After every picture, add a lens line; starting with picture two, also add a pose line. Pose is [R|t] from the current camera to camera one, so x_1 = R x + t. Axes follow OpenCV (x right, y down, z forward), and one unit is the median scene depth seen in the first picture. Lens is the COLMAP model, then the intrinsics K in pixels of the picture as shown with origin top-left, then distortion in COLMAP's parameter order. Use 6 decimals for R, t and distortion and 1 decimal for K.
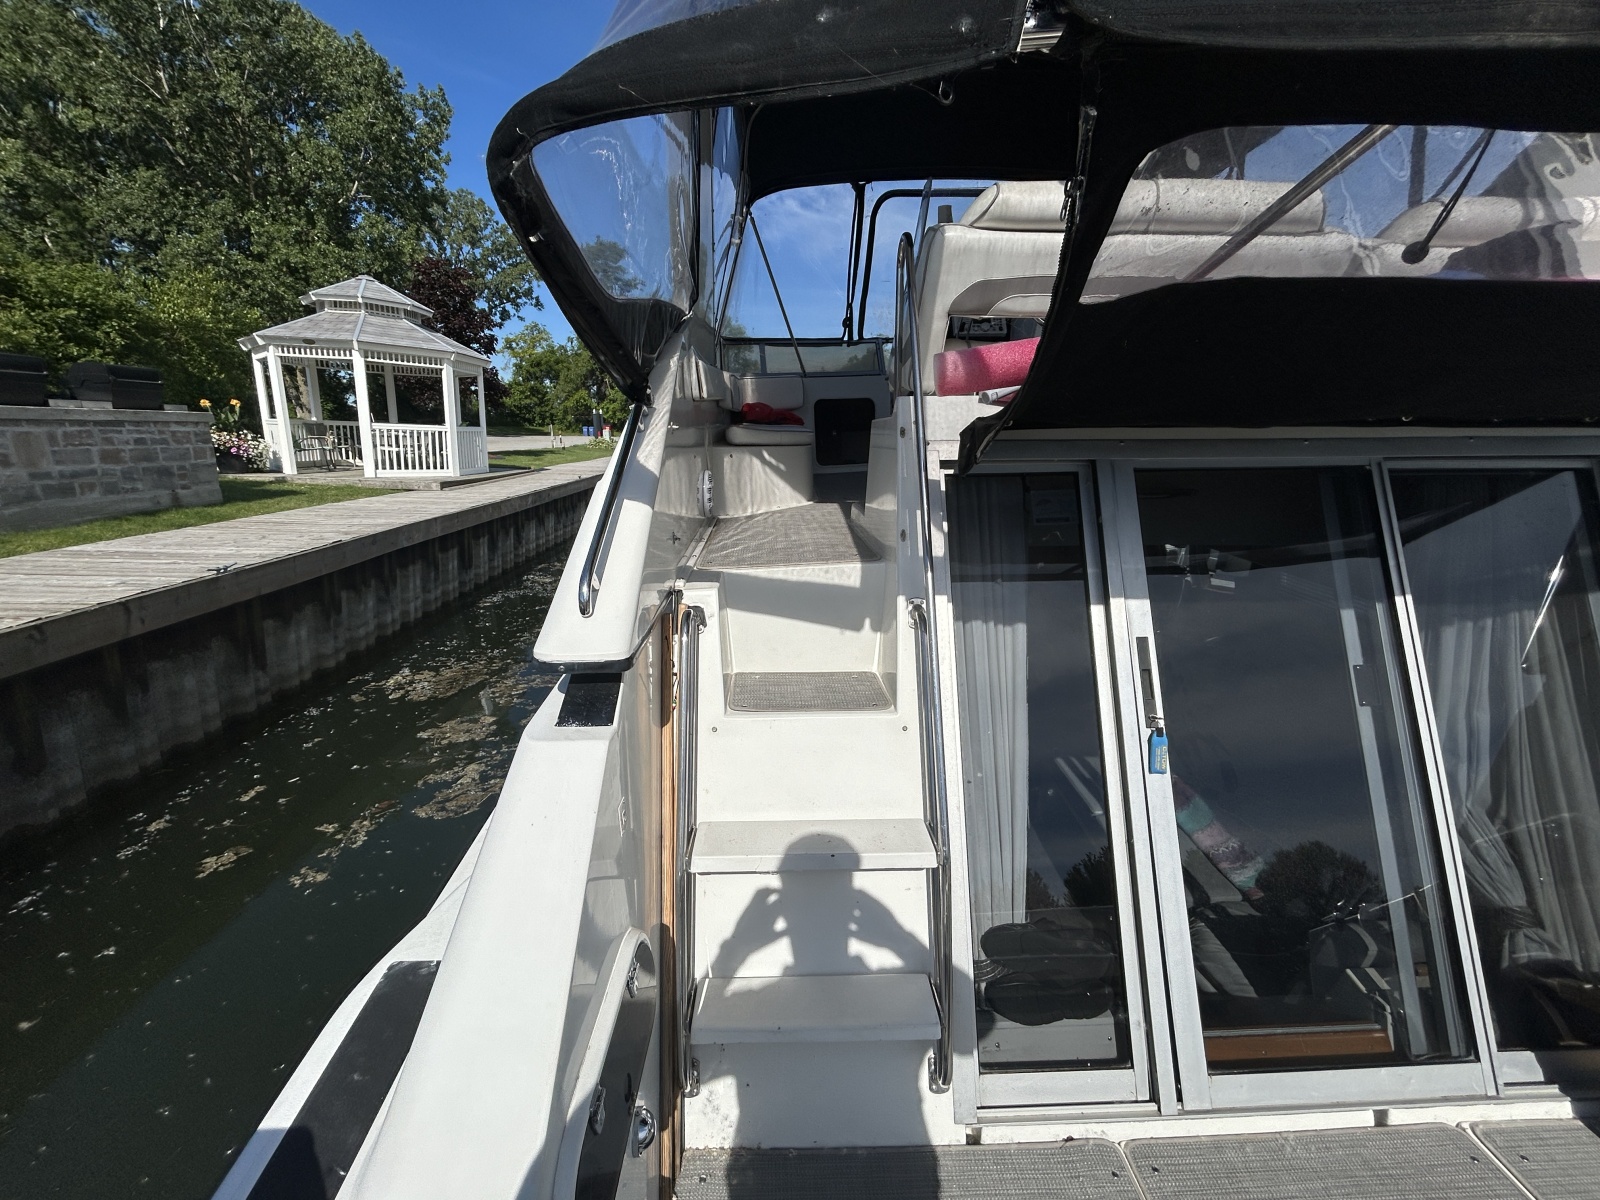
lens RADIAL K [[636.4, 0, 800.4], [0, 636.4, 605.9], [0, 0, 1]] dist [-0.002063, -0.000325]
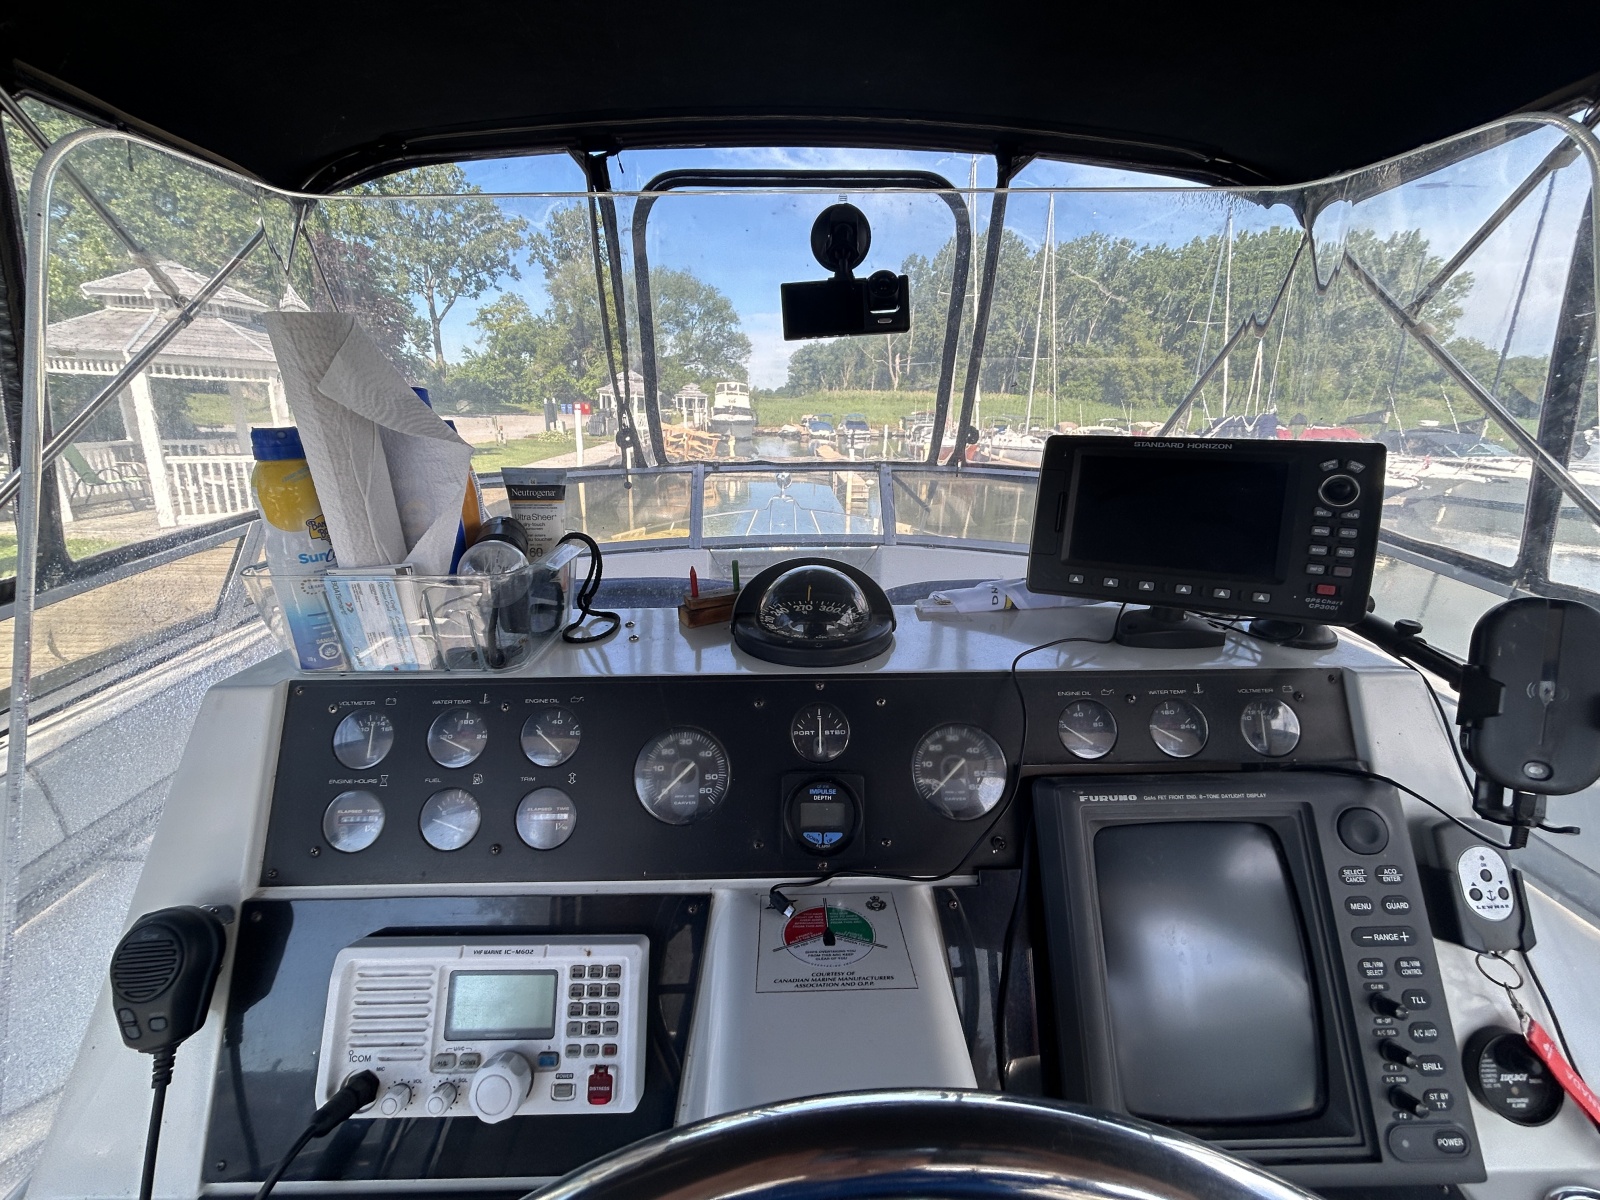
lens RADIAL K [[641.5, 0, 792.8], [0, 641.5, 595.5], [0, 0, 1]] dist [0.001507, 0.000053]
pose [[0.999958, 0.006488, -0.006517, 0.028292], [-0.006319, 0.999654, 0.025539, -0.044206], [0.006680, -0.025497, 0.999653, 0.067626]]
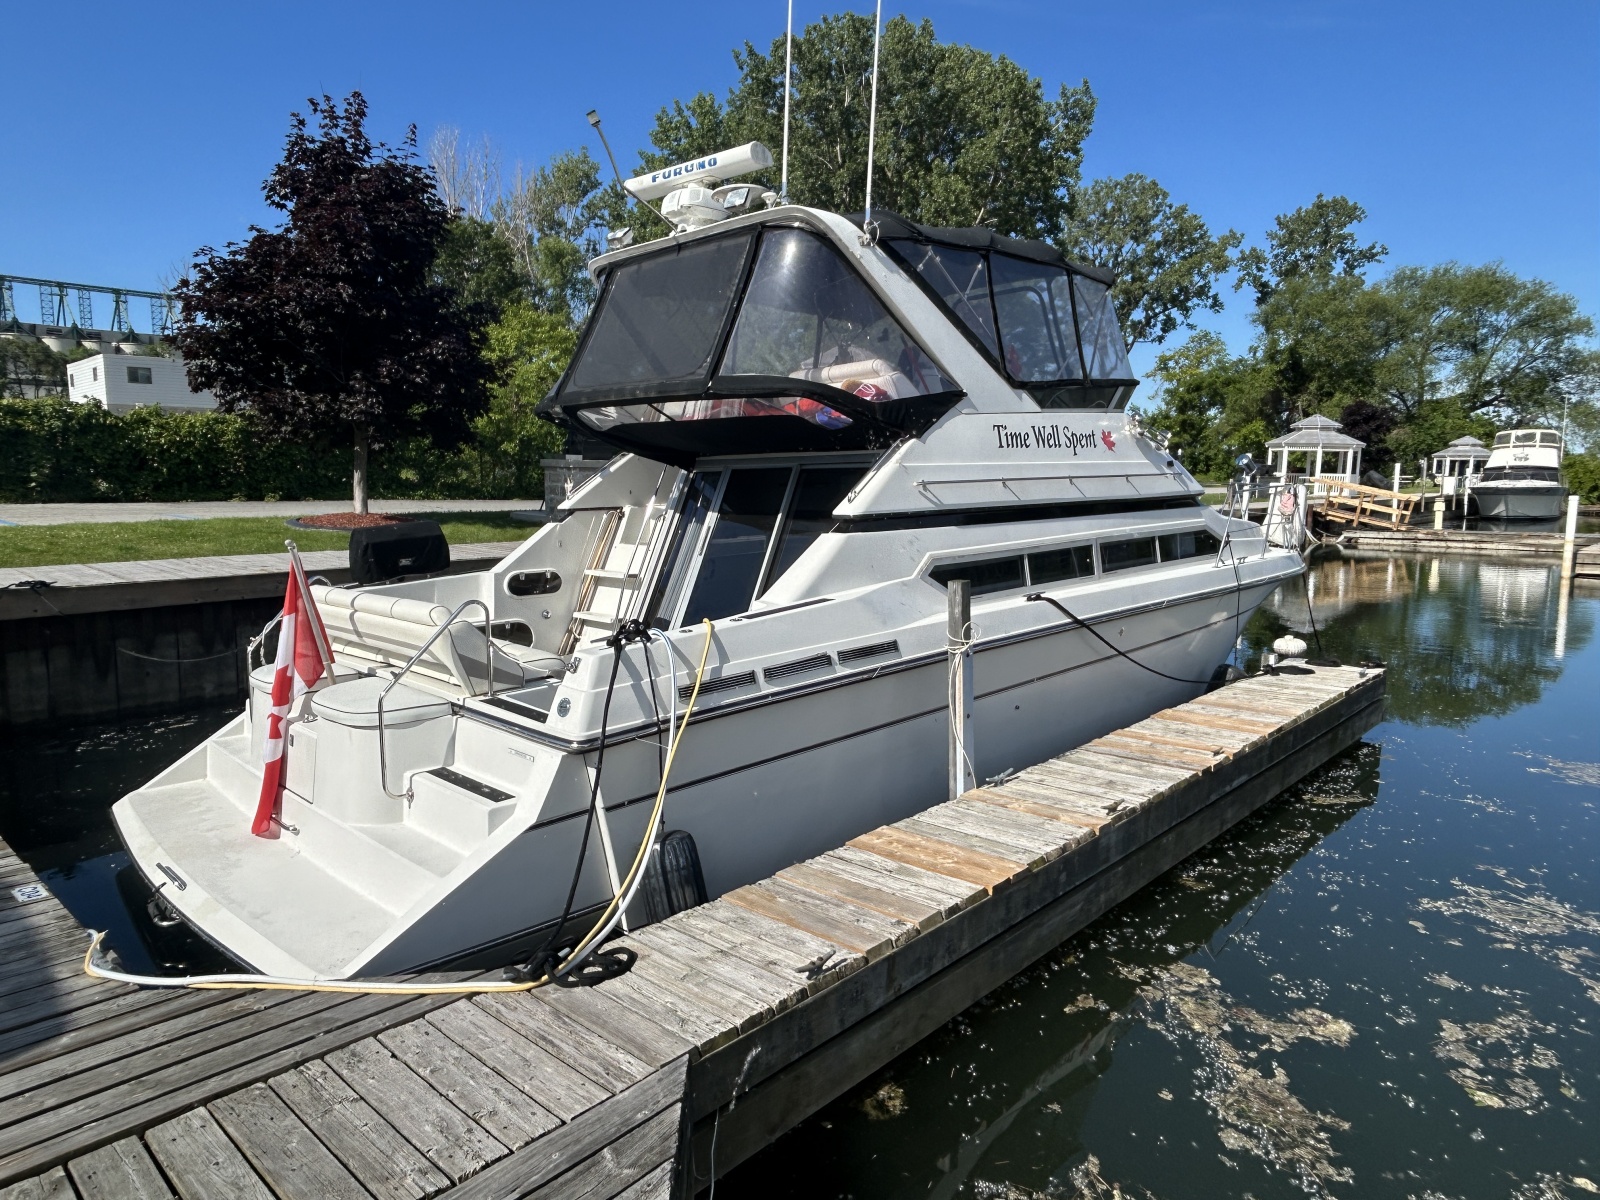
lens RADIAL K [[1021.8, 0, 800.0], [0, 1021.8, 600.0], [0, 0, 1]] dist [-0.003349, -0.001115]
pose [[0.702581, 0.072635, -0.707887, 0.184445], [-0.181169, 0.980255, -0.079228, 0.029315], [0.688156, 0.183912, 0.701868, -0.081851]]
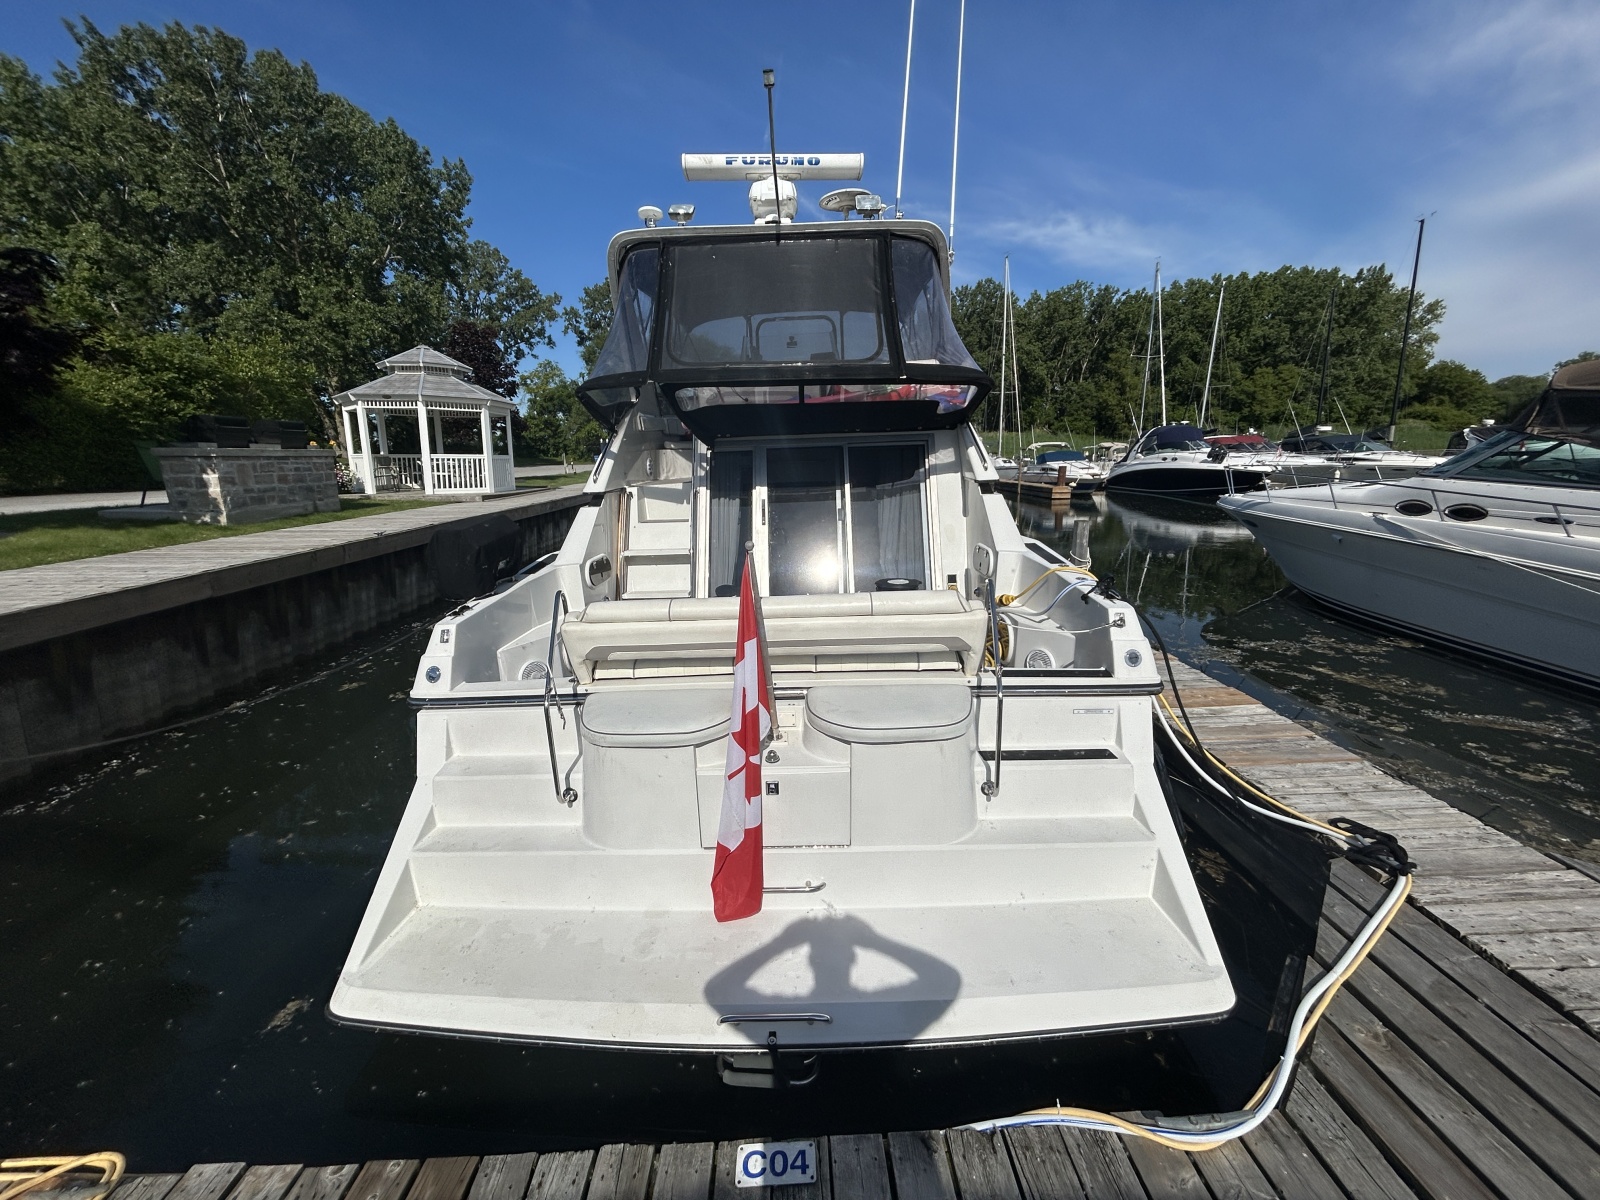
lens RADIAL K [[646.5, 0, 795.8], [0, 646.5, 604.6], [0, 0, 1]] dist [0.003068, 0.000143]
pose [[0.999035, -0.028918, -0.033061, 0.040986], [0.027625, 0.998860, -0.038929, 0.032159], [0.034149, 0.037978, 0.998695, -0.101359]]
